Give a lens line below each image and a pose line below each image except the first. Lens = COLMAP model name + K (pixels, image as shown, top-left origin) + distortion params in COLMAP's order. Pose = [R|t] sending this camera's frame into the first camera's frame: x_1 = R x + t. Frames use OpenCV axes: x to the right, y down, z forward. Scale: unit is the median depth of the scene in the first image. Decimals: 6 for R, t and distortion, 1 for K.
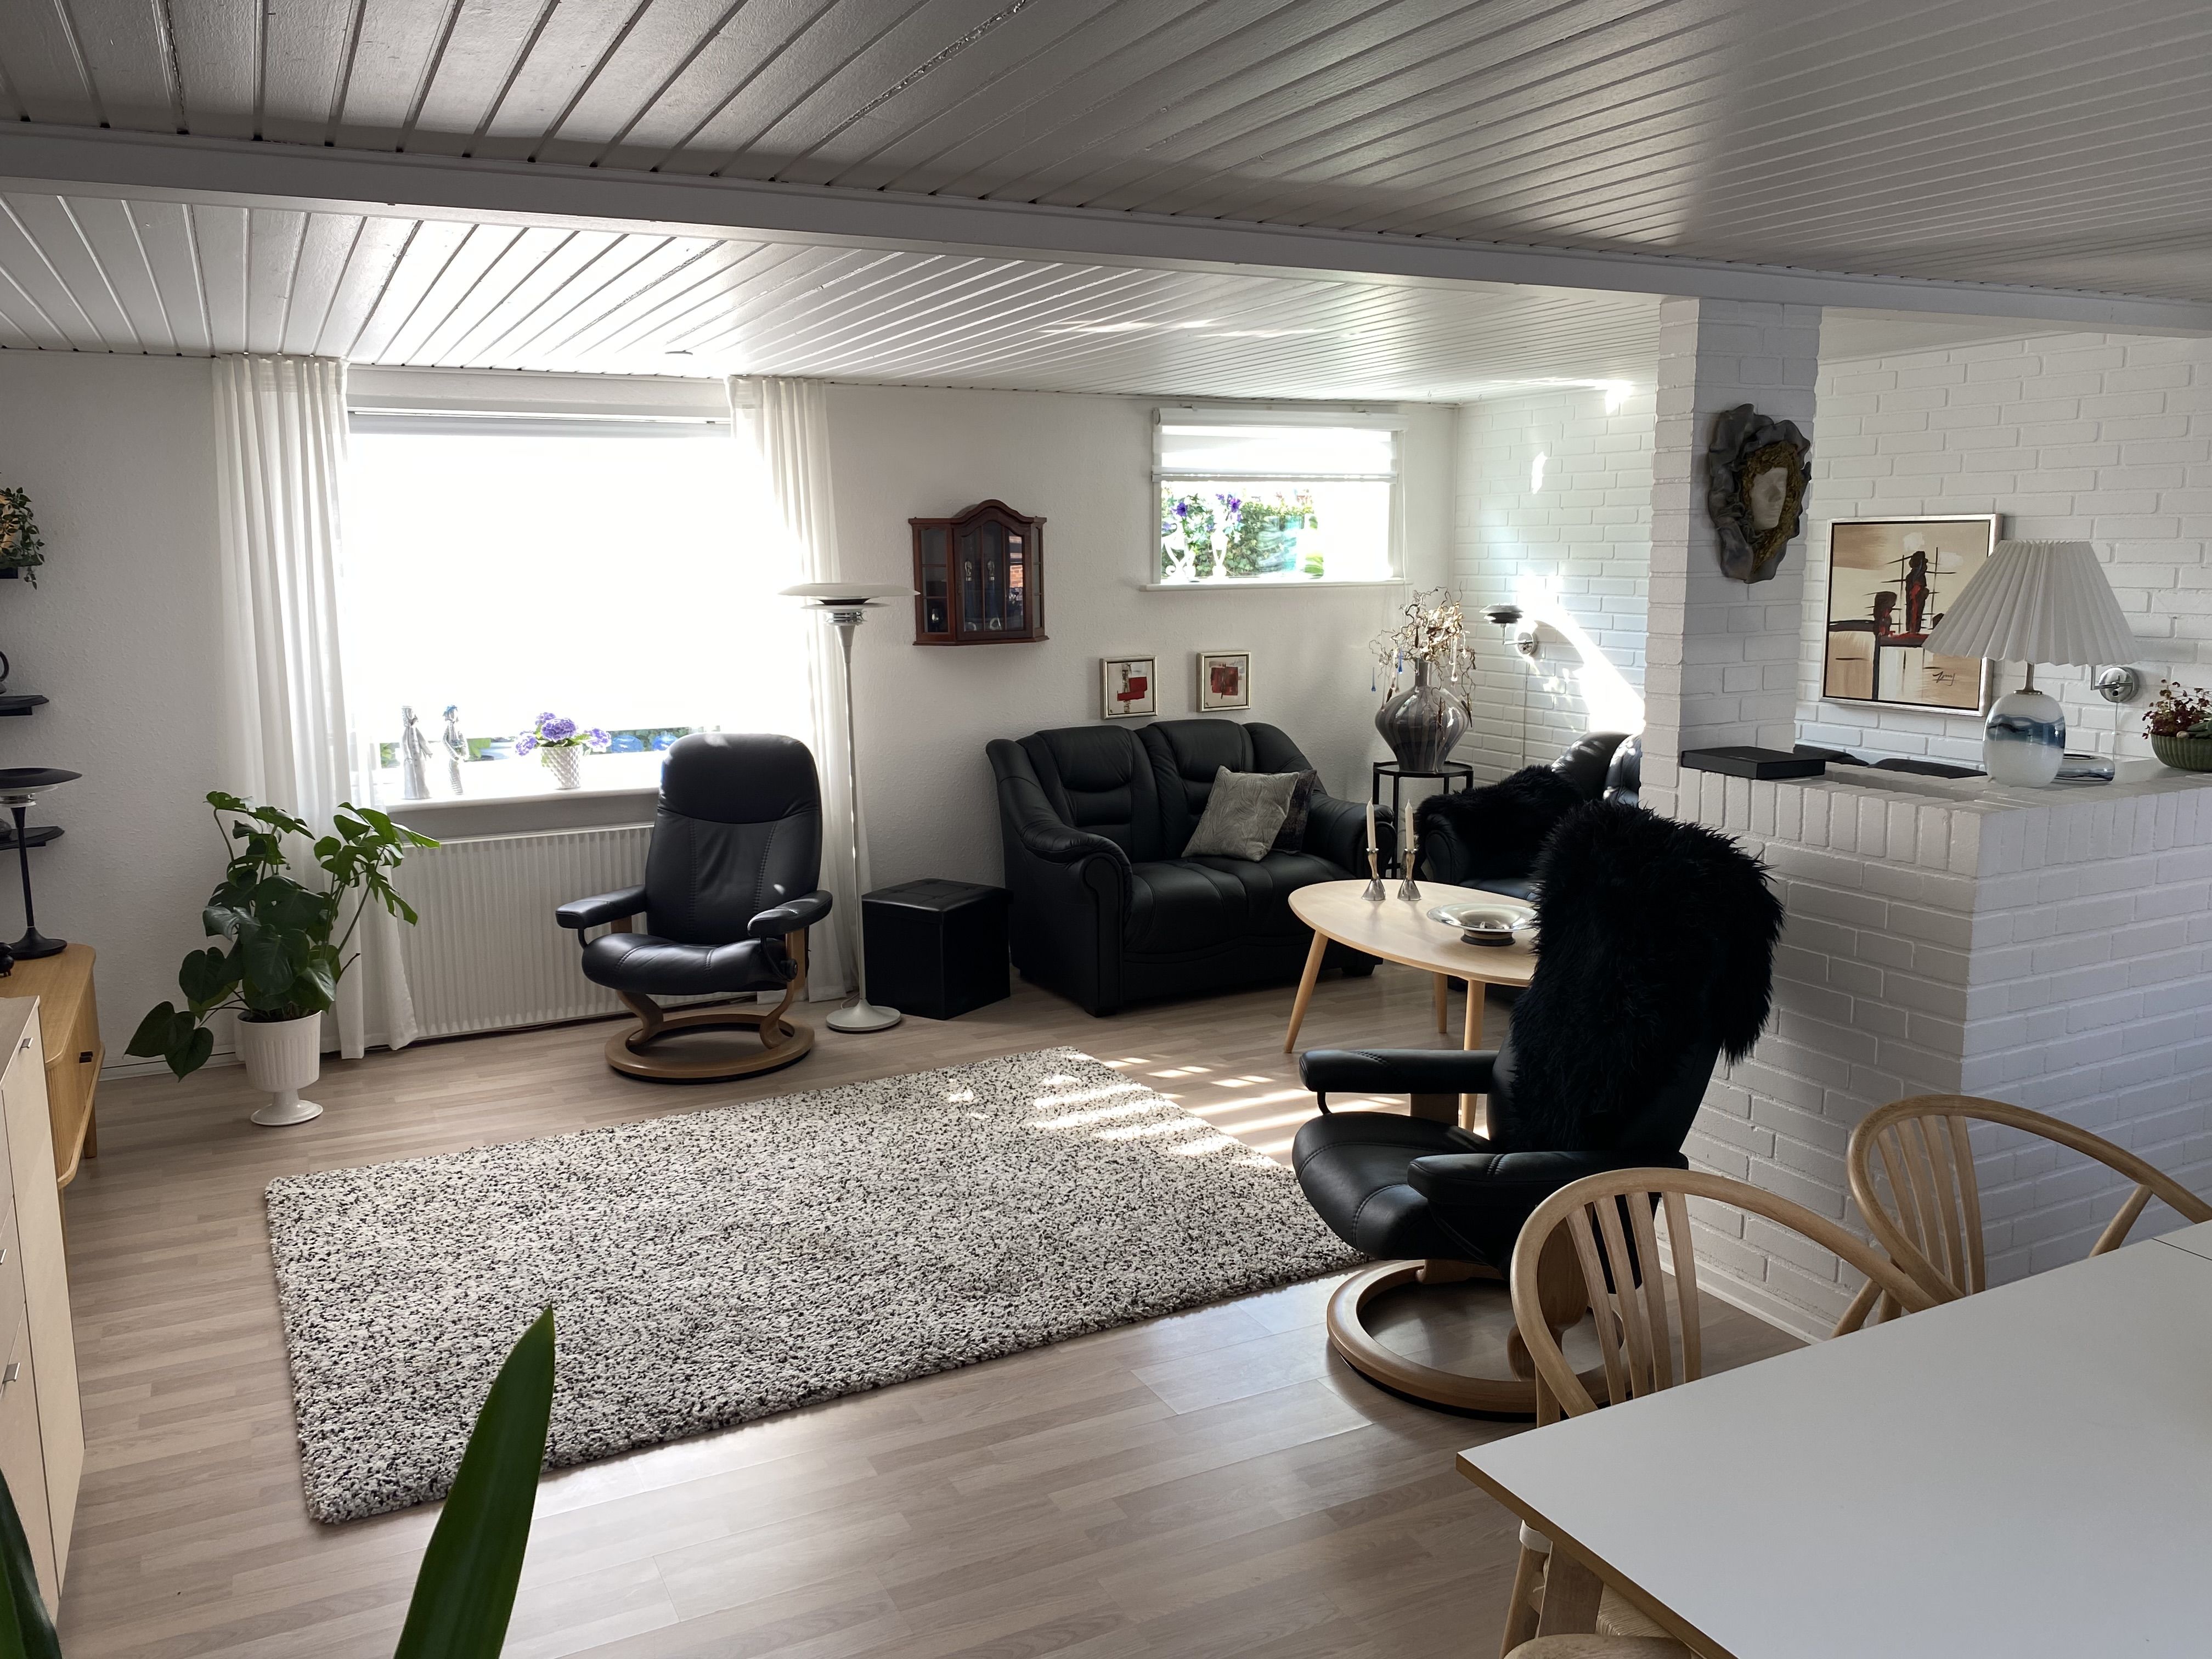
lens RADIAL K [[1645.3, 0, 1093.1], [0, 1645.3, 829.6], [0, 0, 1]] dist [-0.014407, -0.021206]
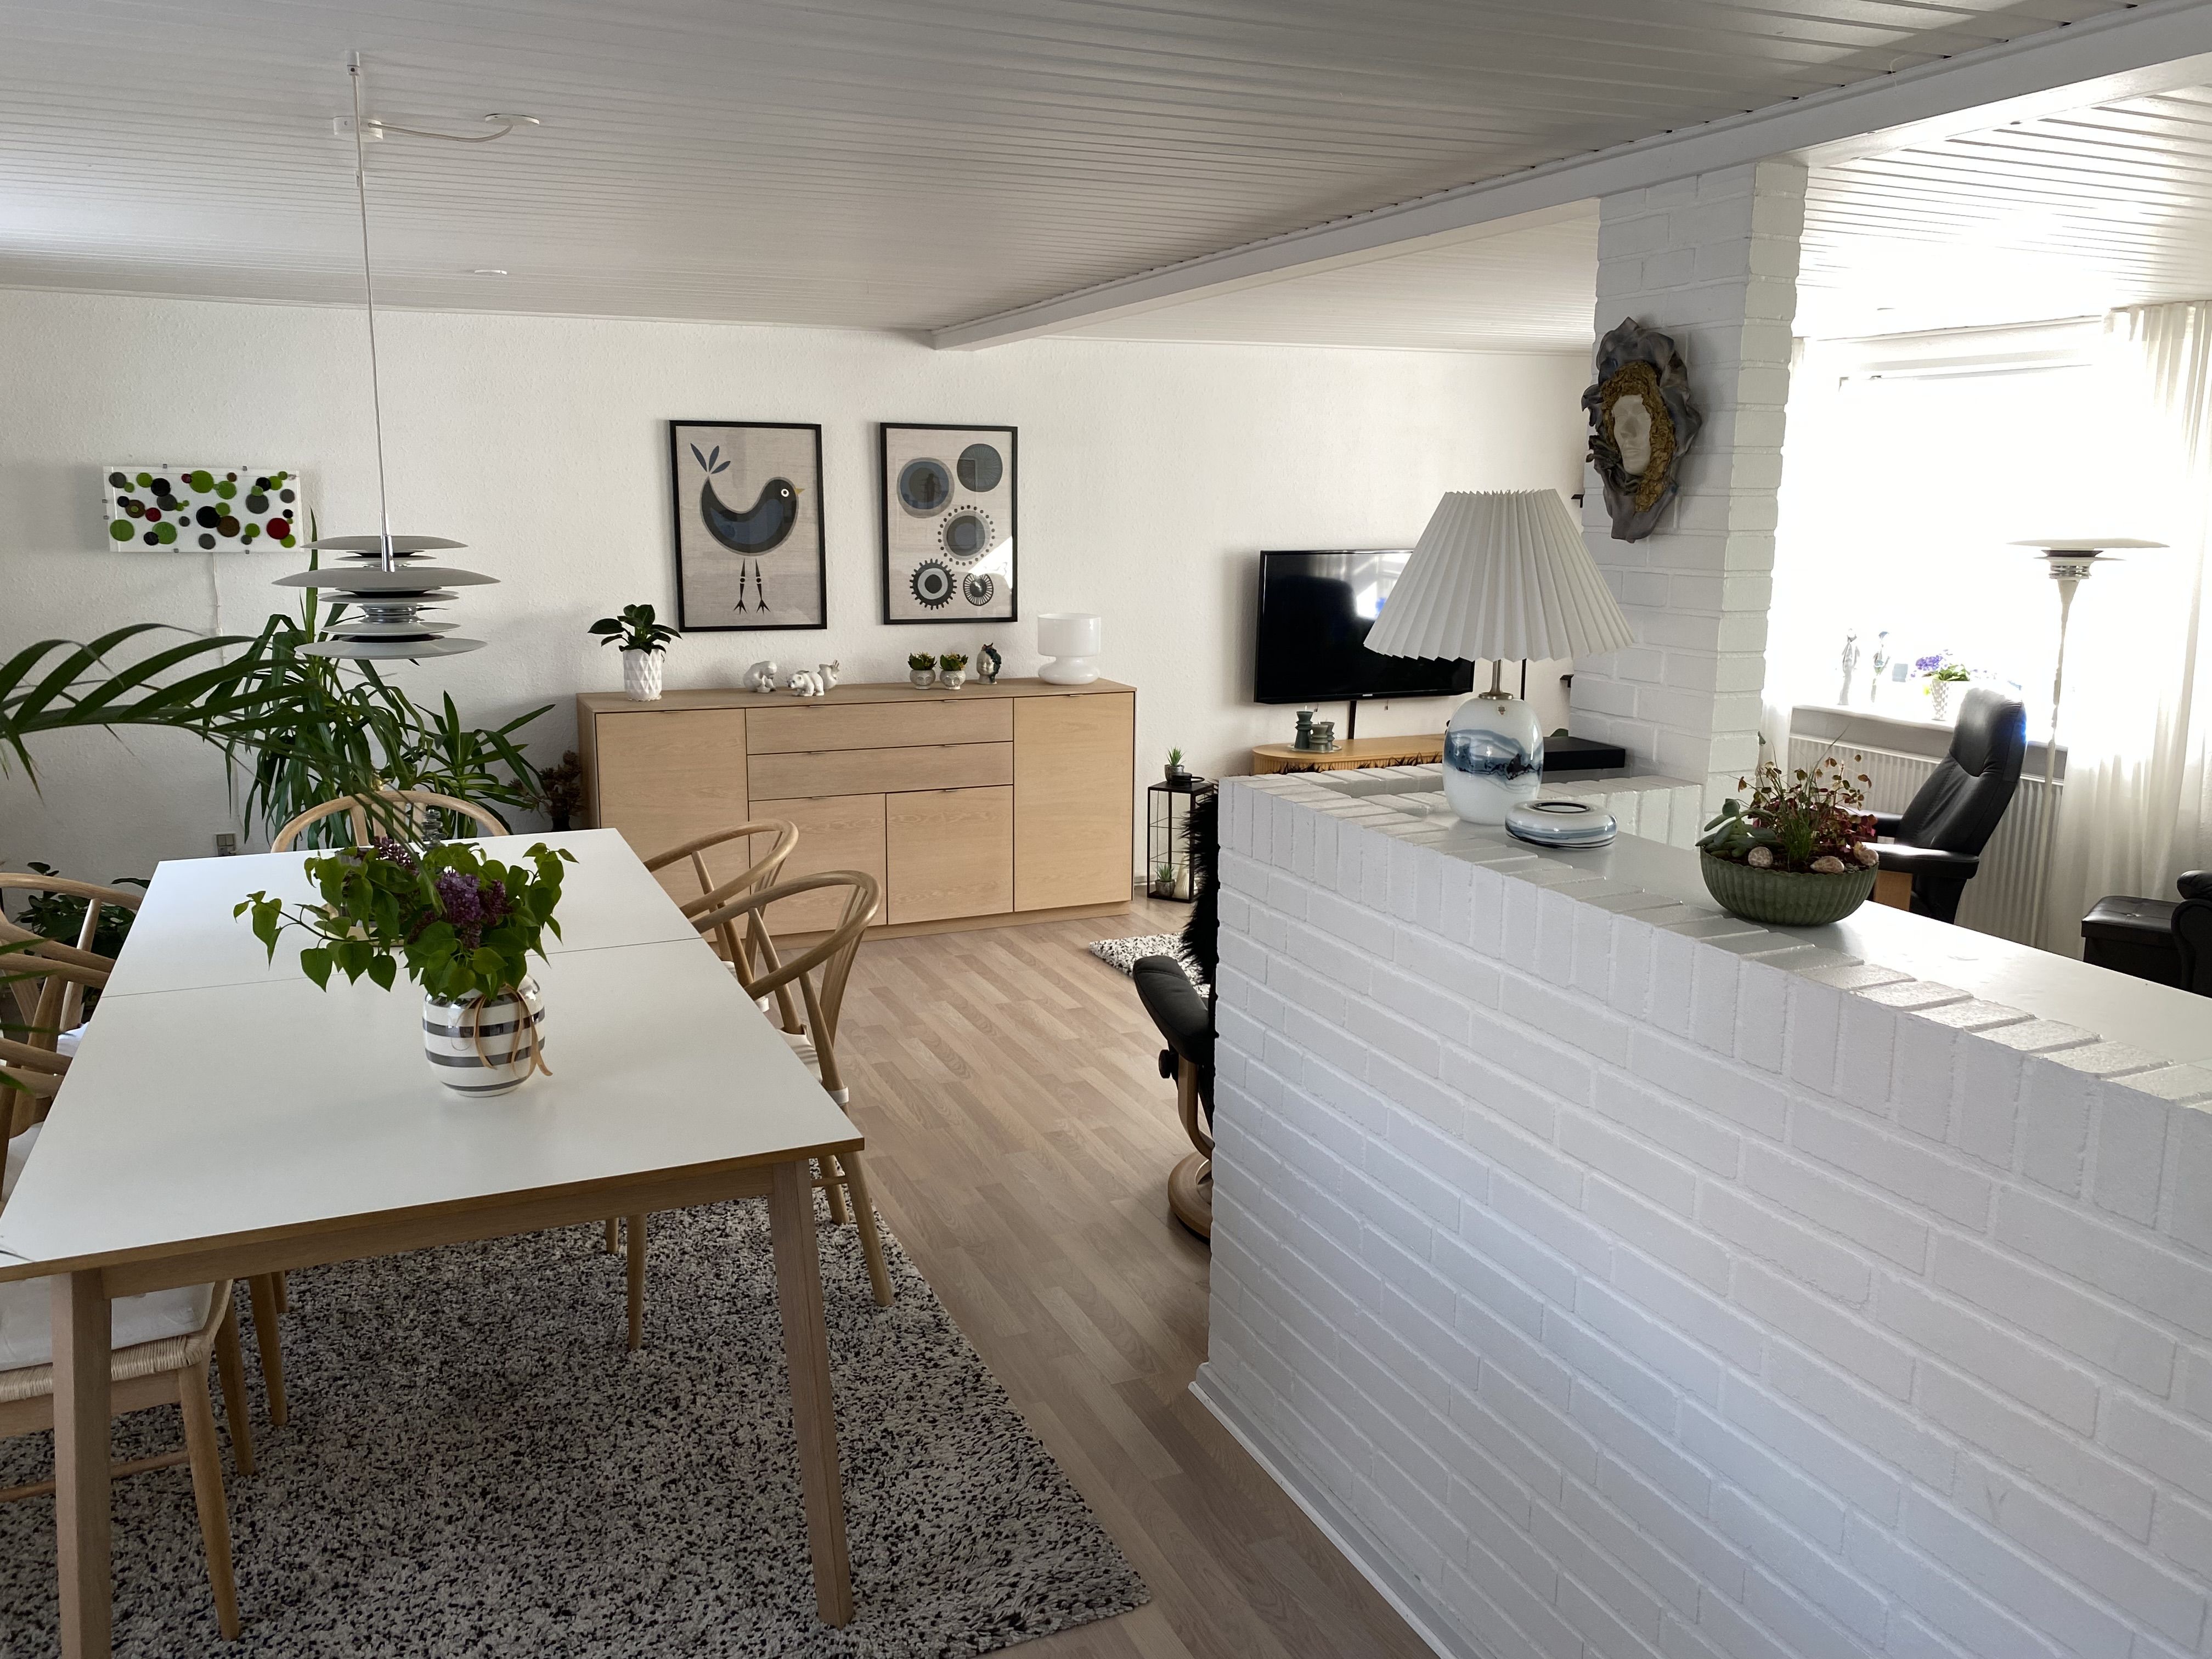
lens RADIAL K [[1645.3, 0, 1045.8], [0, 1645.3, 834.3], [0, 0, 1]] dist [-0.014407, -0.021206]
pose [[-0.085940, 0.209178, -0.974094, 0.889979], [-0.167675, 0.960728, 0.221102, -0.103015], [0.982089, 0.182333, -0.047491, 0.564546]]
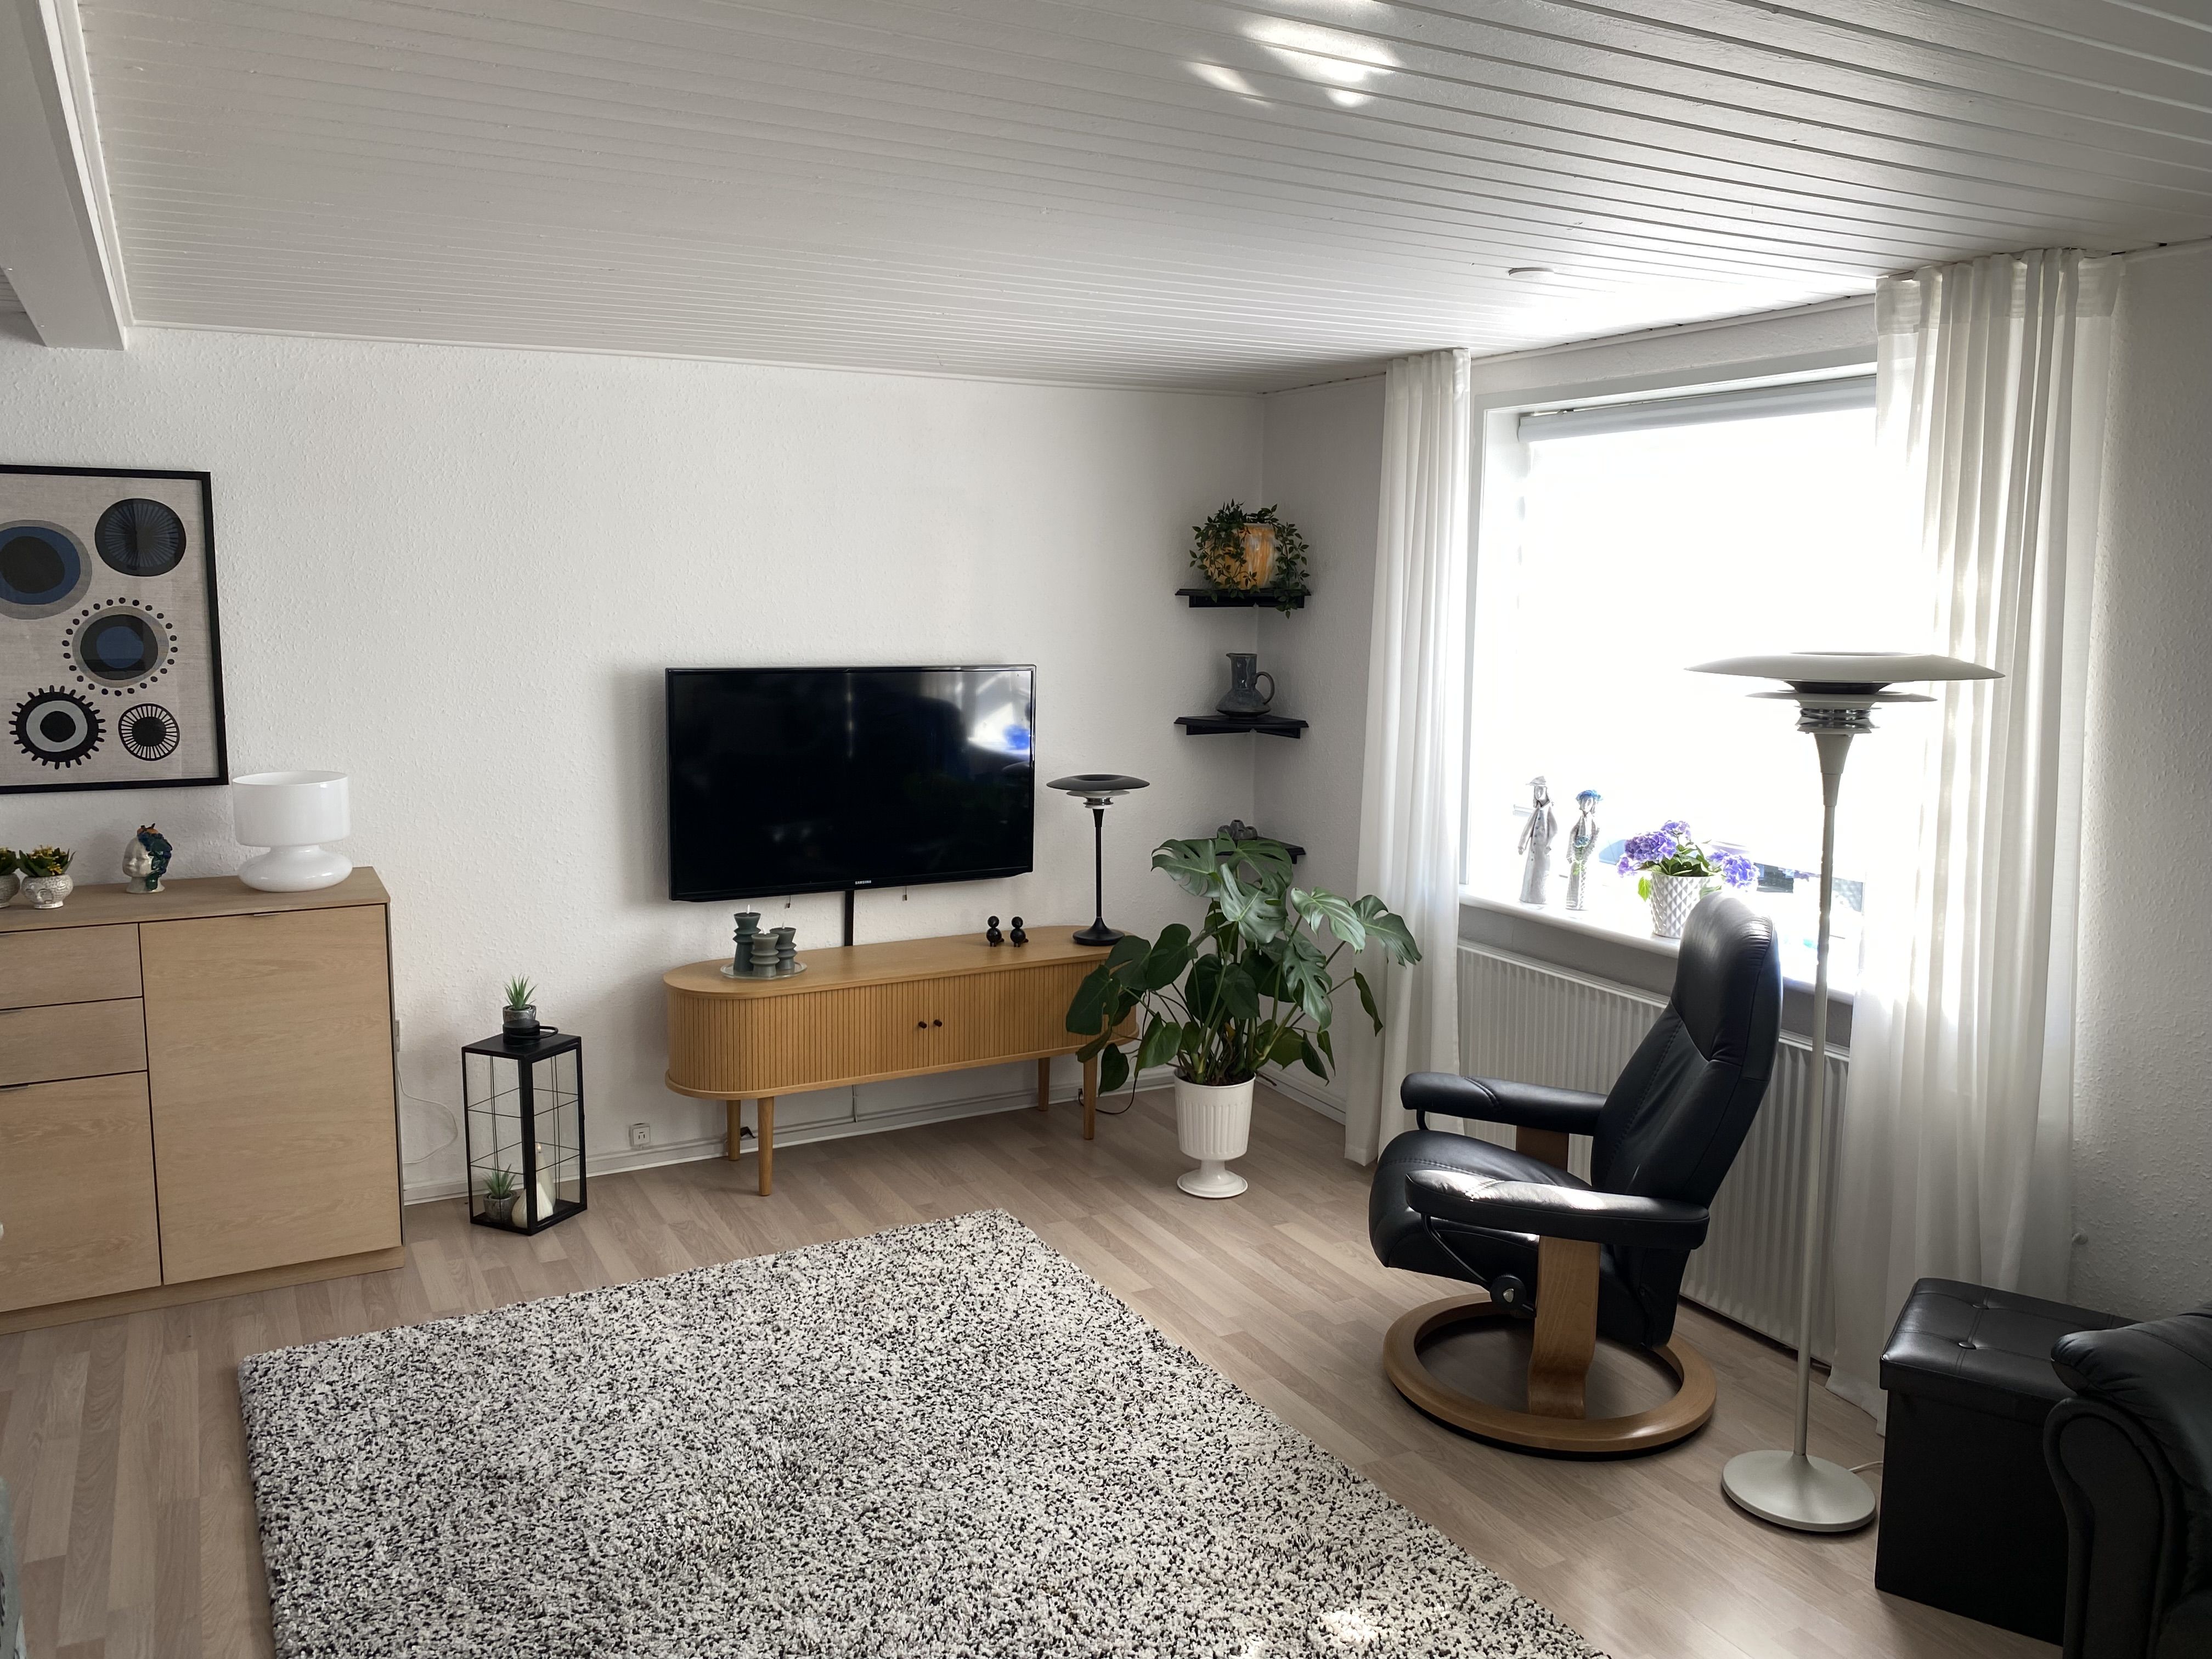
lens RADIAL K [[1645.3, 0, 1092.6], [0, 1645.3, 814.6], [0, 0, 1]] dist [-0.014407, -0.021206]
pose [[0.016672, 0.141238, -0.989835, 0.387792], [-0.175383, 0.975037, 0.136172, -0.141947], [0.984359, 0.171330, 0.041026, 0.835226]]
